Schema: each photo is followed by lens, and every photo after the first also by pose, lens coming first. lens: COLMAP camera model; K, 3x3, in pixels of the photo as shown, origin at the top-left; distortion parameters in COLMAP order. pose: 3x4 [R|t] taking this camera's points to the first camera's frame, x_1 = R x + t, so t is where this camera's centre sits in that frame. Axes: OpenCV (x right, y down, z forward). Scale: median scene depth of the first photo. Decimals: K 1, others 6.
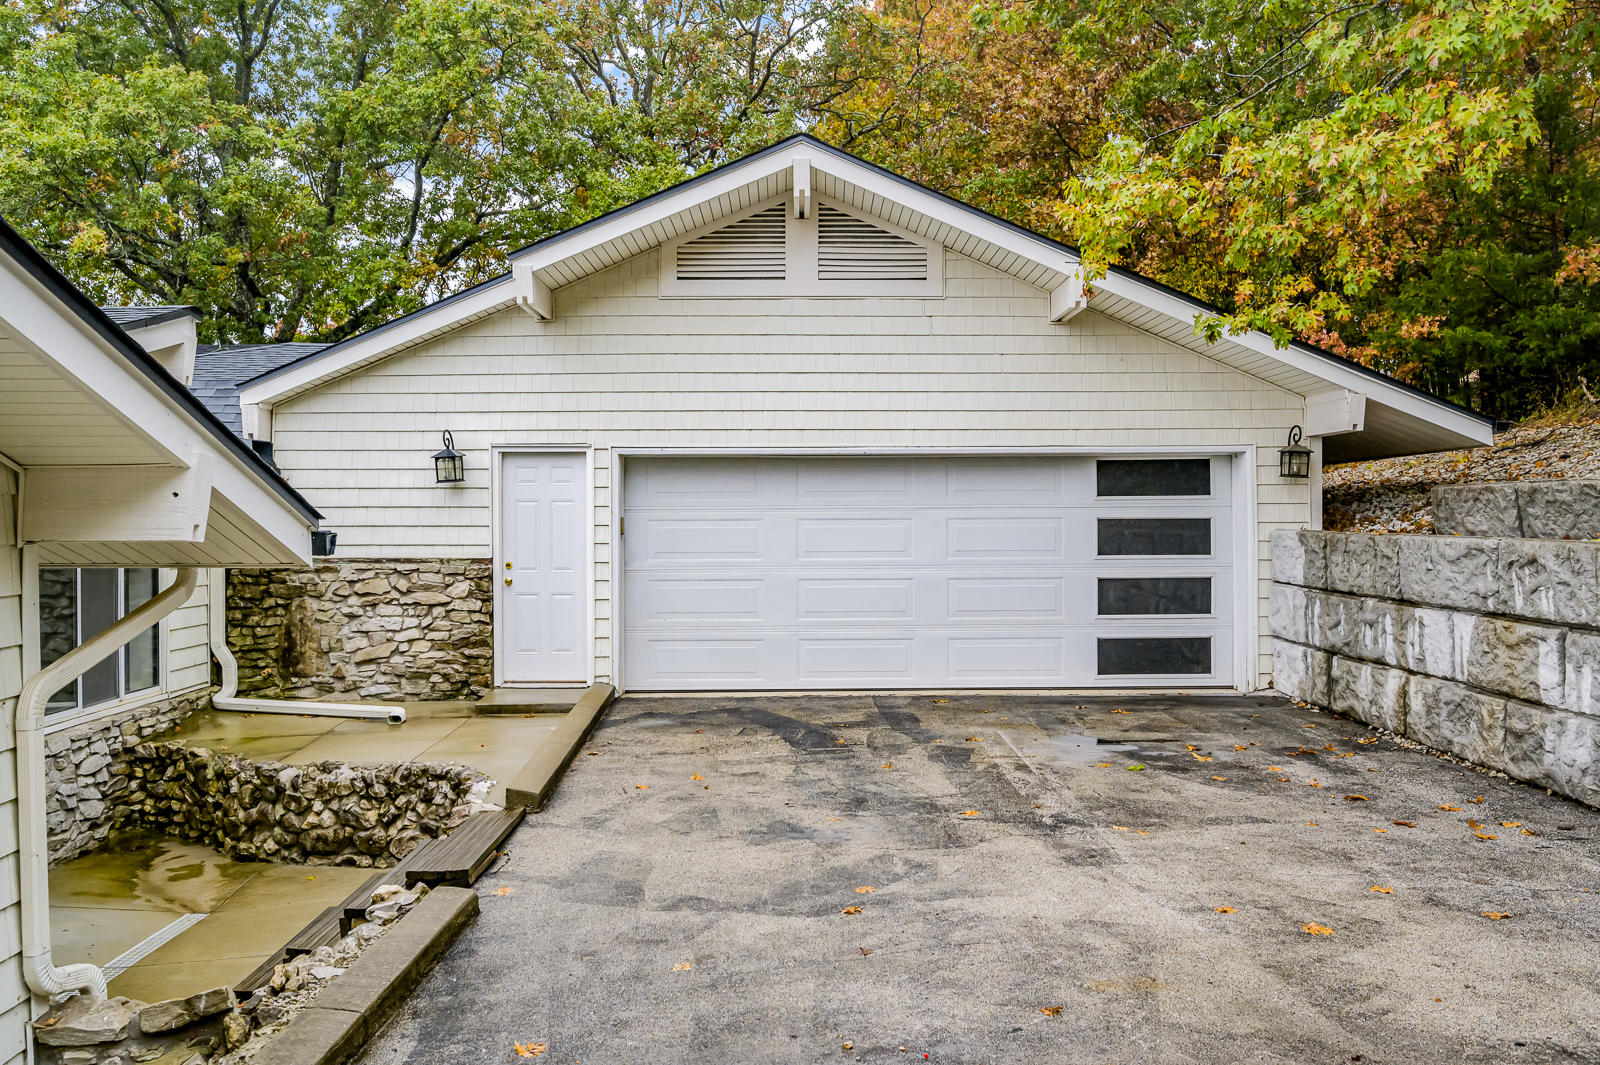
lens RADIAL K [[1210.4, 0, 801.9], [0, 1210.4, 532.0], [0, 0, 1]] dist [0.011497, 0.008123]
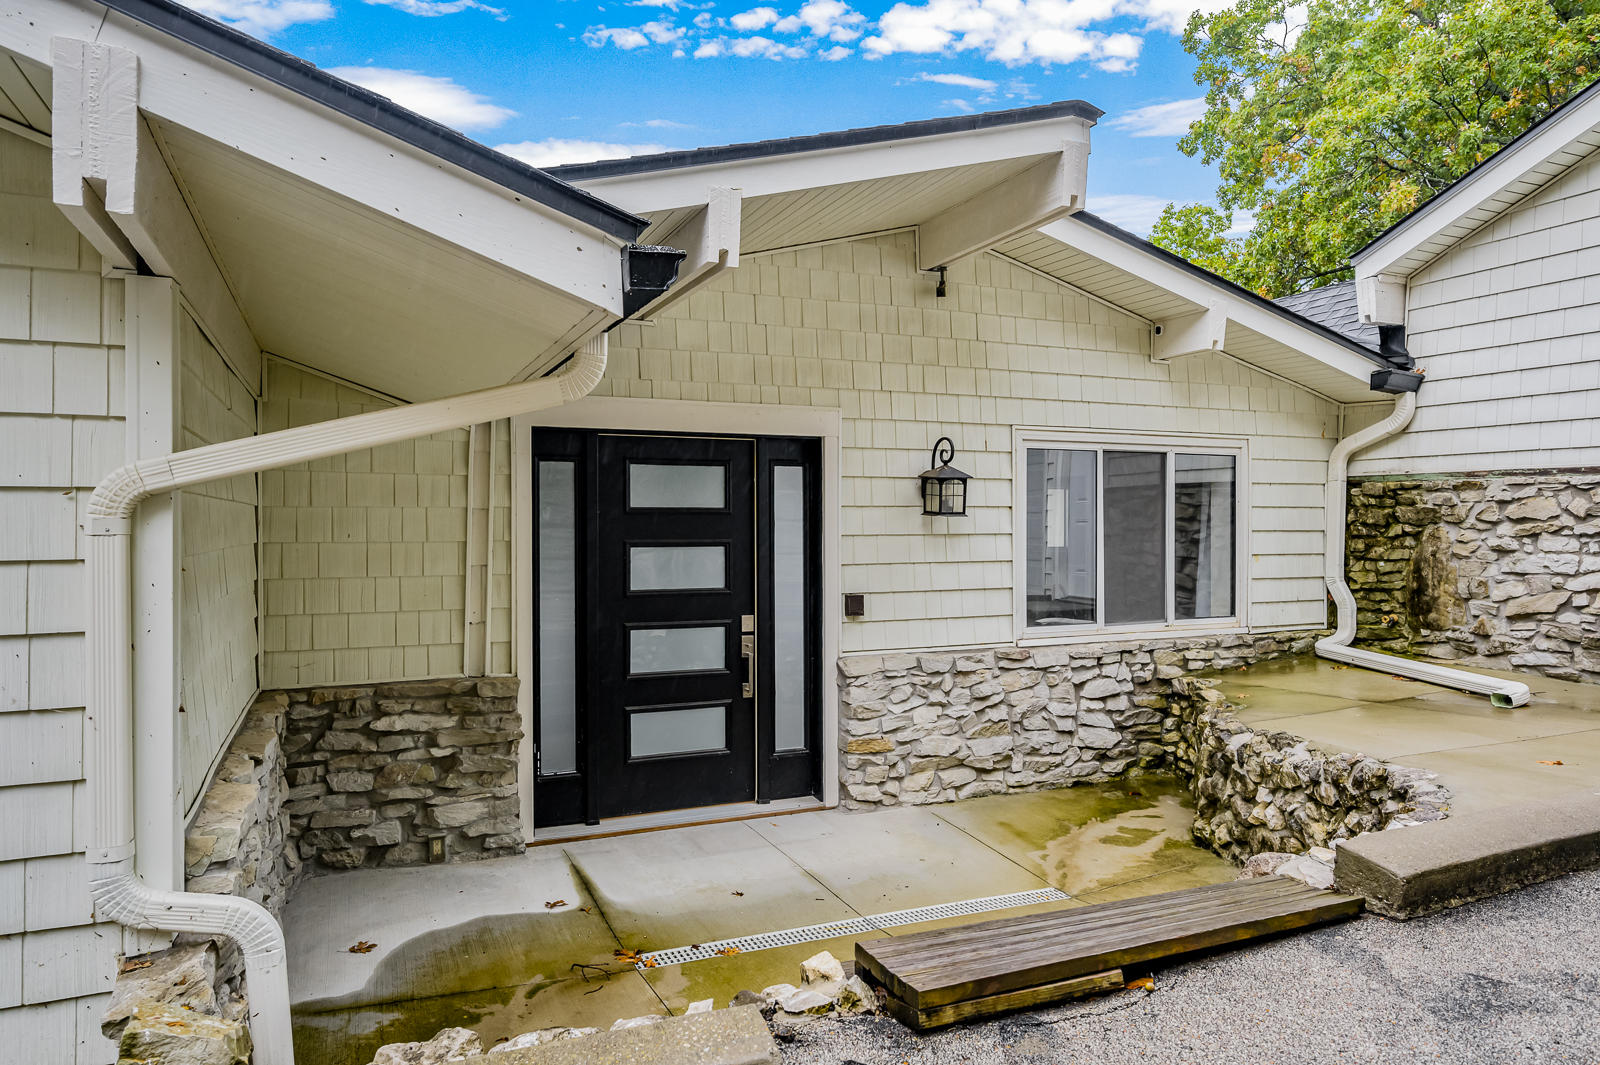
lens RADIAL K [[1041.6, 0, 801.0], [0, 1041.6, 527.2], [0, 0, 1]] dist [0.004877, -0.001201]
pose [[0.403115, 0.011199, -0.915081, 0.021070], [-0.004480, 0.999937, 0.010264, 0.051400], [0.915139, -0.000038, 0.403139, 0.381503]]
